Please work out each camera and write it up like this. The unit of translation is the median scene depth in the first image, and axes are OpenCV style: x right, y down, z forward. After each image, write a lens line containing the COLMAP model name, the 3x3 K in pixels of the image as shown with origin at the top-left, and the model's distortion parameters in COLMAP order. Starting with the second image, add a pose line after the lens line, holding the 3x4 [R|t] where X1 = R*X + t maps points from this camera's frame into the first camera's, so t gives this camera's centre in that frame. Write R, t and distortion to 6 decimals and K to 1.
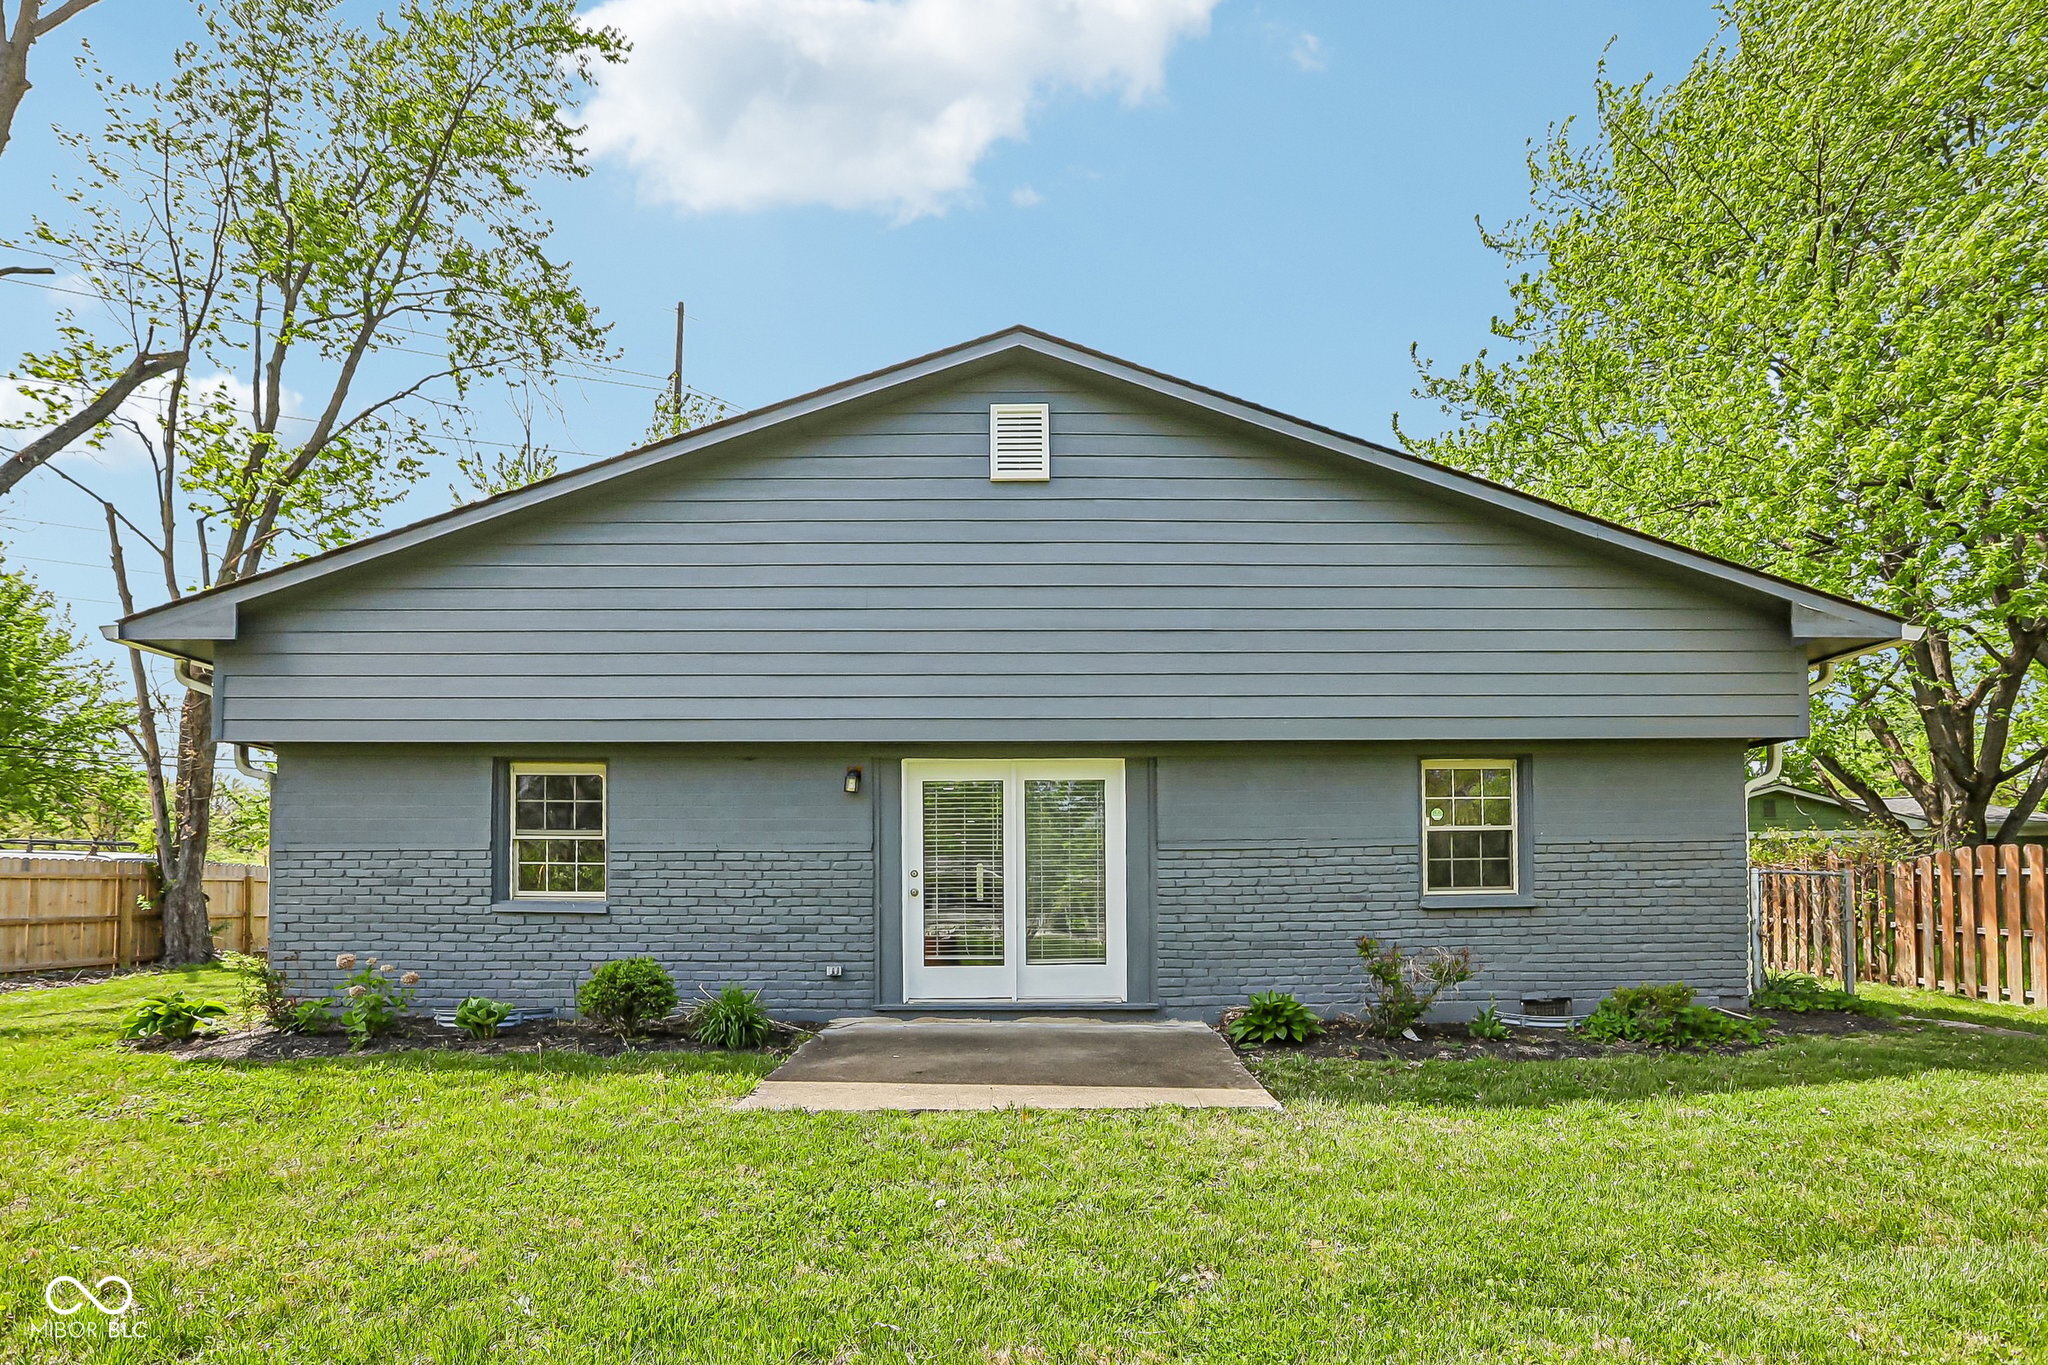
lens RADIAL K [[965.7, 0, 1024.0], [0, 965.7, 682.5], [0, 0, 1]] dist [-0.001829, 0.000292]
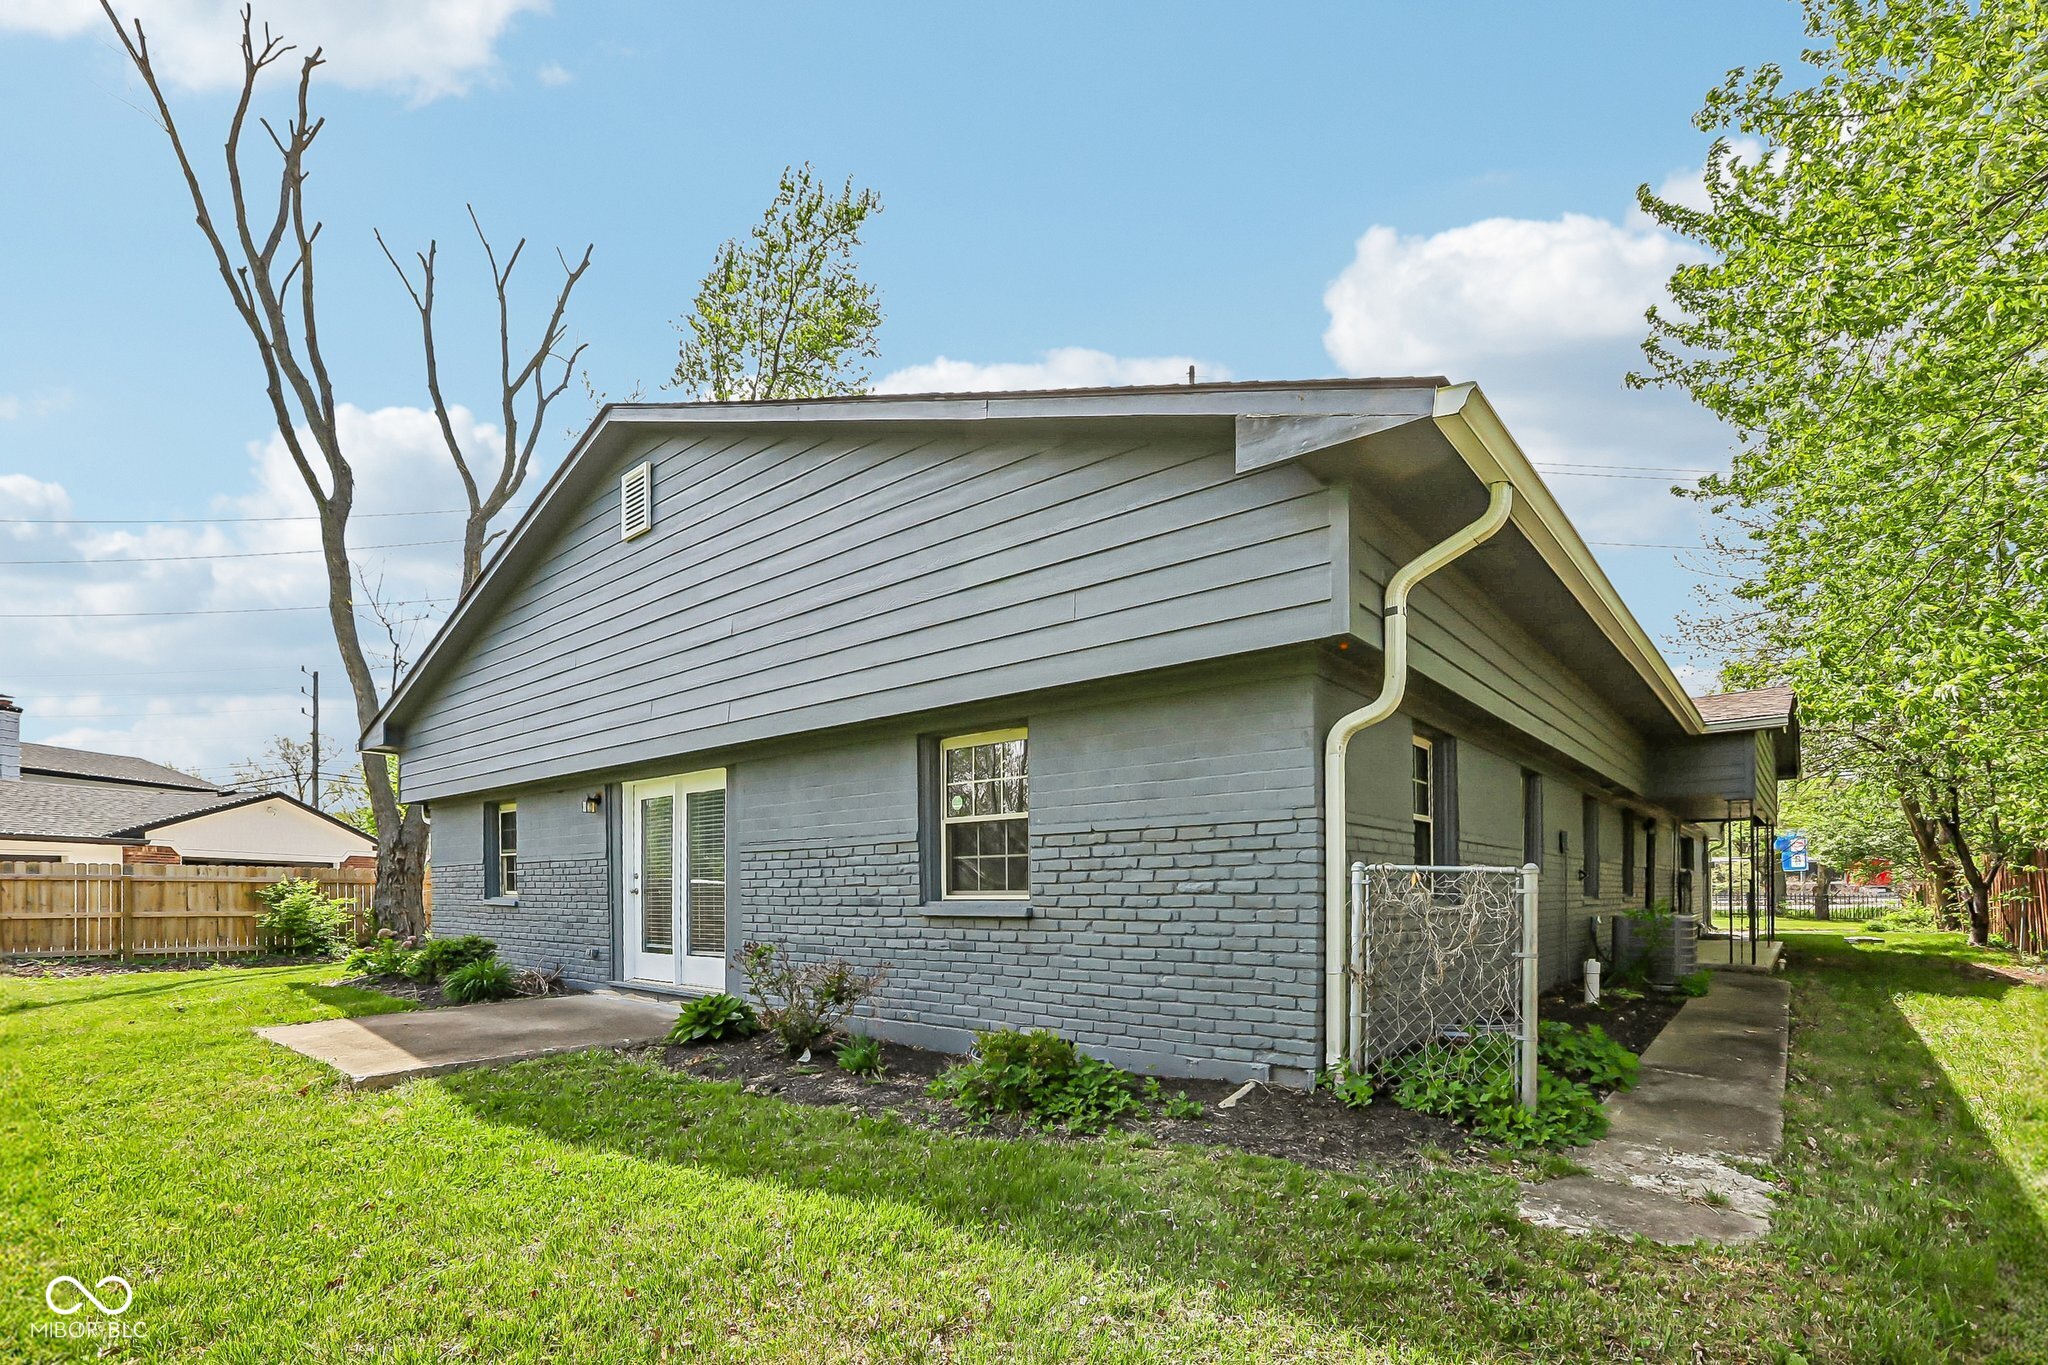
lens RADIAL K [[965.7, 0, 1024.0], [0, 965.7, 682.5], [0, 0, 1]] dist [-0.001829, 0.000292]
pose [[0.742197, -0.133711, -0.656707, 1.049194], [0.127993, 0.990139, -0.056944, 0.089558], [0.657845, -0.041790, 0.751993, 0.421282]]
